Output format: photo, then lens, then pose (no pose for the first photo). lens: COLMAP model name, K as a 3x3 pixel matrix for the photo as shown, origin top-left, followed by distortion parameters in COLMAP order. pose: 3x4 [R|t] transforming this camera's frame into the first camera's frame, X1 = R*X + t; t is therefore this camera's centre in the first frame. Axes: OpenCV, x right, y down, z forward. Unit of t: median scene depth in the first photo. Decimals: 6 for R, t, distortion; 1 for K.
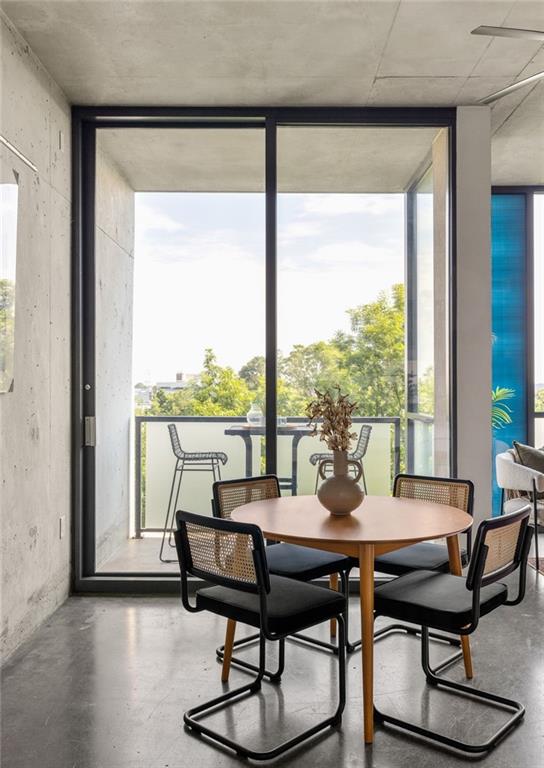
lens RADIAL K [[733.9, 0, 272.0], [0, 733.9, 384.0], [0, 0, 1]] dist [-0.004189, -0.000398]
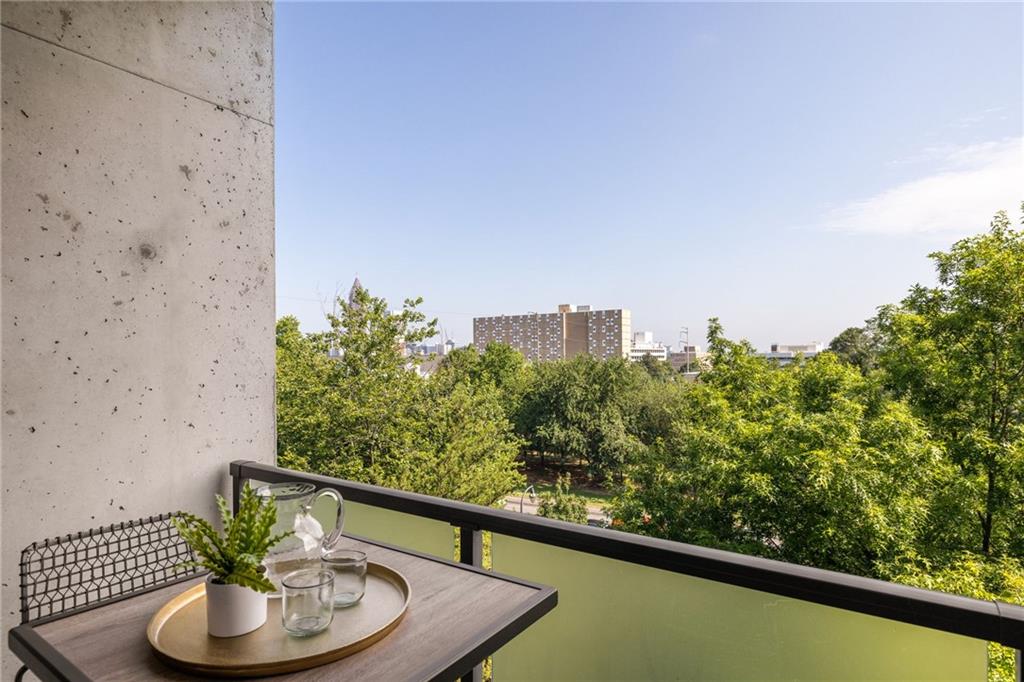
lens RADIAL K [[546.9, 0, 514.4], [0, 546.9, 355.0], [0, 0, 1]] dist [-0.000587, 0.000363]
pose [[0.829591, -0.005808, -0.558342, 0.063909], [0.006769, 0.999977, -0.000345, -0.008715], [0.558331, -0.003493, 0.829611, 0.366945]]
